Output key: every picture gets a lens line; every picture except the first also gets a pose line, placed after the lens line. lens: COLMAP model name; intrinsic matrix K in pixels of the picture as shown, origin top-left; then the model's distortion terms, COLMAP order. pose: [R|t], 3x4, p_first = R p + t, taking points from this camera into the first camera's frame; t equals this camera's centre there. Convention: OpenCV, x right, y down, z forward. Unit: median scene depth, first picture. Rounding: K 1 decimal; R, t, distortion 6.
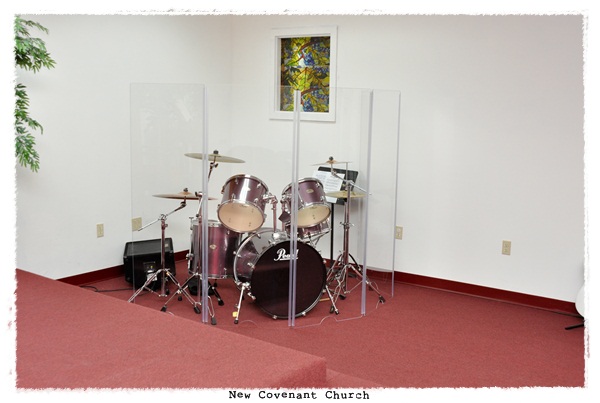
lens RADIAL K [[729.4, 0, 300.0], [0, 729.4, 201.5], [0, 0, 1]] dist [-0.000755, 0.000224]
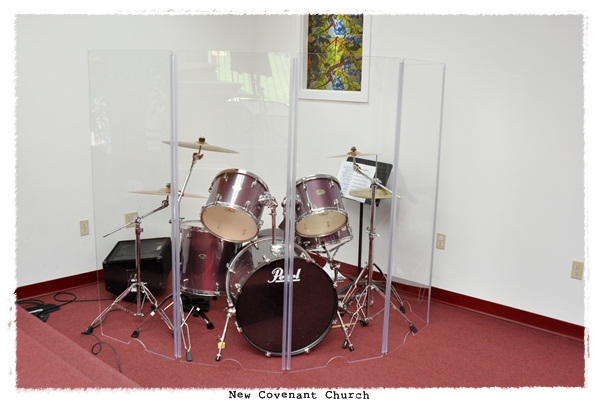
lens RADIAL K [[630.7, 0, 300.0], [0, 630.7, 201.5], [0, 0, 1]] dist [-0.077817, -0.000888]
pose [[0.992115, 0.029796, -0.121740, 0.071669], [-0.024032, 0.998532, 0.048545, -0.035354], [0.123008, -0.045236, 0.991374, 0.326544]]
